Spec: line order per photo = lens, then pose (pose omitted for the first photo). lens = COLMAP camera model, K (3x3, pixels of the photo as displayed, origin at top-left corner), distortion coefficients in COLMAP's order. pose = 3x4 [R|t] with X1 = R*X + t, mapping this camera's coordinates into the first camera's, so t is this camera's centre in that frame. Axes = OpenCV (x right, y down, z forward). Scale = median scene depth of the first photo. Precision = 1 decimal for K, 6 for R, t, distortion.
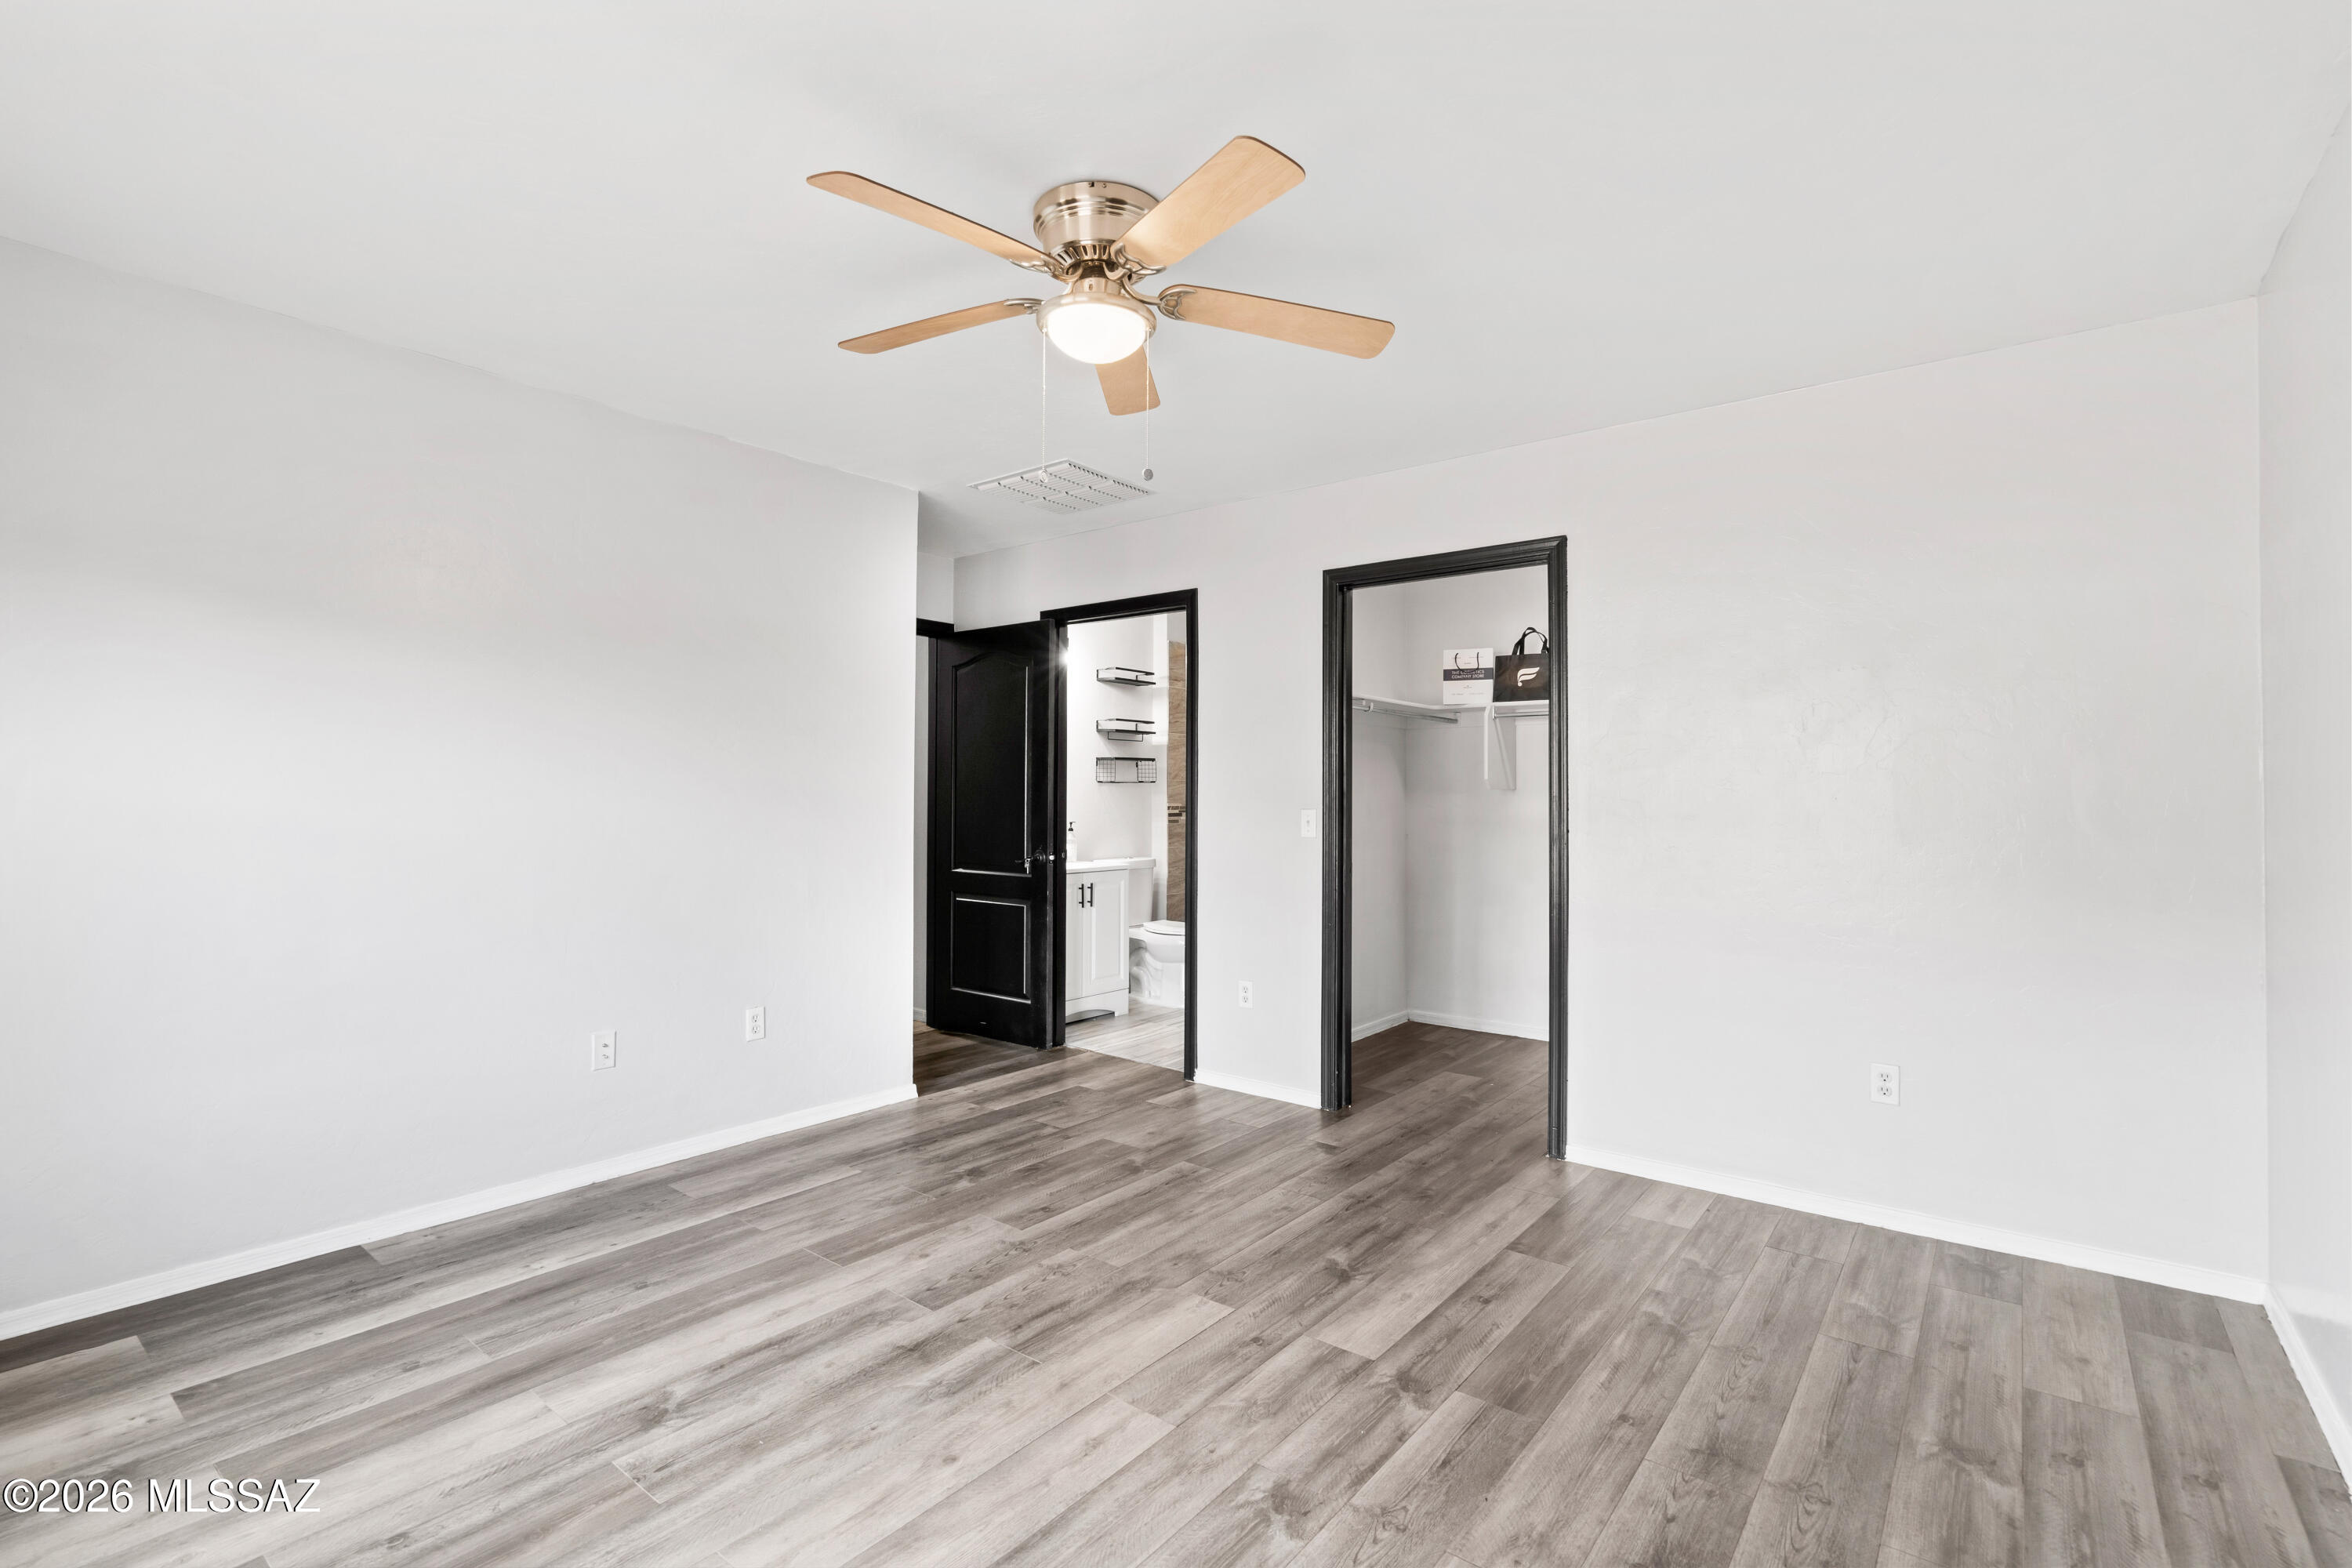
lens RADIAL K [[1080.6, 0, 1140.7], [0, 1080.6, 853.6], [0, 0, 1]] dist [-0.006537, 0.000420]
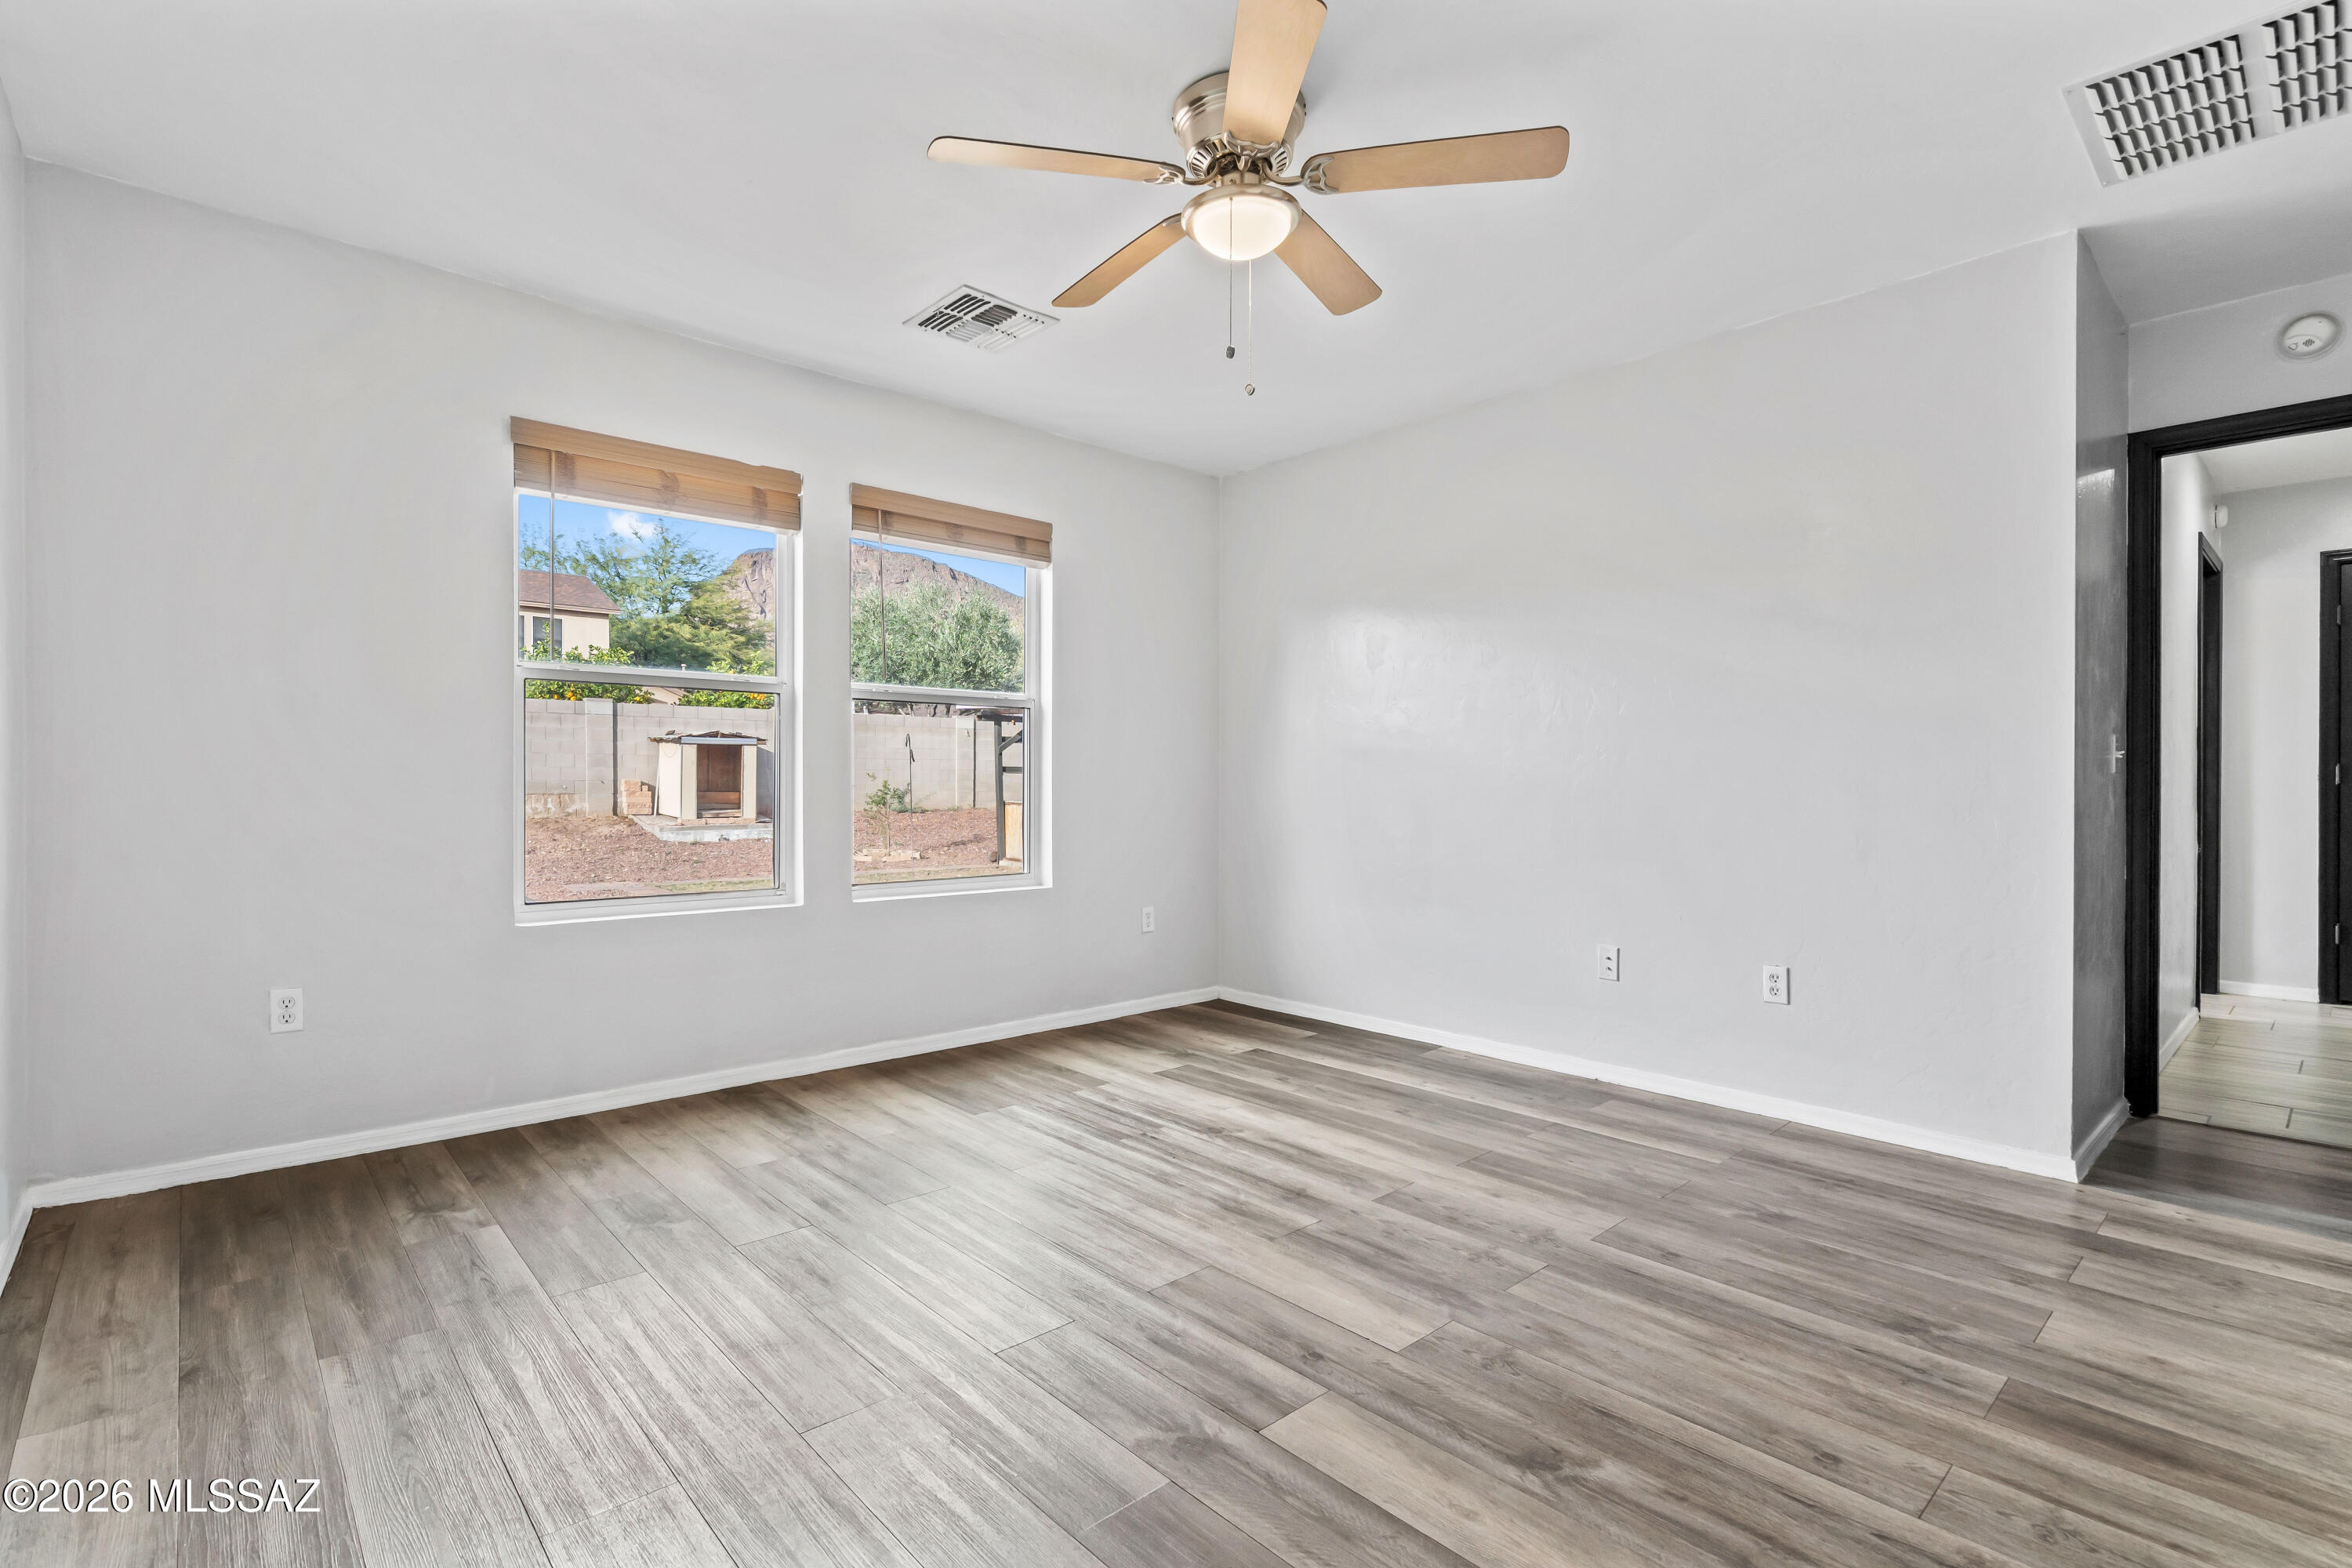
lens RADIAL K [[1080.6, 0, 1163.7], [0, 1080.6, 787.4], [0, 0, 1]] dist [-0.006537, 0.000420]
pose [[-0.146960, -0.000246, -0.989142, 0.765327], [-0.059522, 0.998190, 0.008595, 0.026427], [0.987350, 0.060138, -0.146708, 0.823006]]
